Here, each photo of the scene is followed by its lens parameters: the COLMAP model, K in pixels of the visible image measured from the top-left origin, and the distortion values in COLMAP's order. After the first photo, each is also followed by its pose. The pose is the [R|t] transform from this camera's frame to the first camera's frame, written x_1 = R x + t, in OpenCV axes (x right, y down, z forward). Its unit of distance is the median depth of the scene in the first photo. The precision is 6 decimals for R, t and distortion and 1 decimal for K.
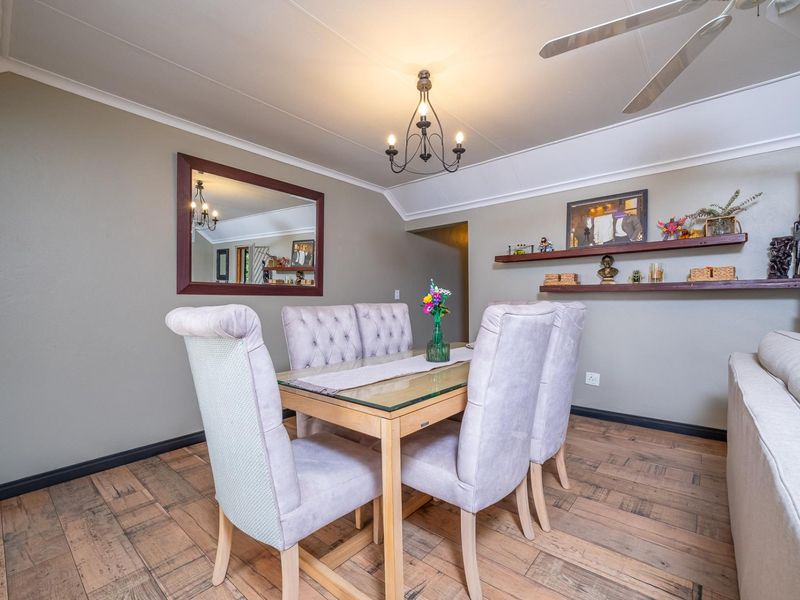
lens RADIAL K [[357.2, 0, 402.5], [0, 357.2, 301.5], [0, 0, 1]] dist [0.003149, 0.000257]
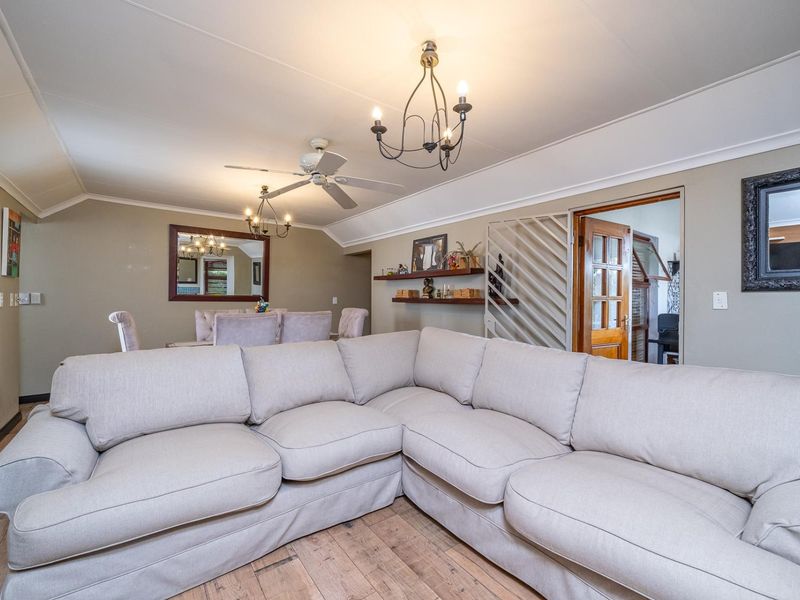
lens RADIAL K [[357.2, 0, 401.0], [0, 357.2, 301.2], [0, 0, 1]] dist [0.003149, 0.000257]
pose [[0.975621, 0.014978, -0.218949, 0.823266], [-0.013900, 0.999883, 0.006462, -0.043448], [0.219021, -0.003261, 0.975715, -0.467323]]
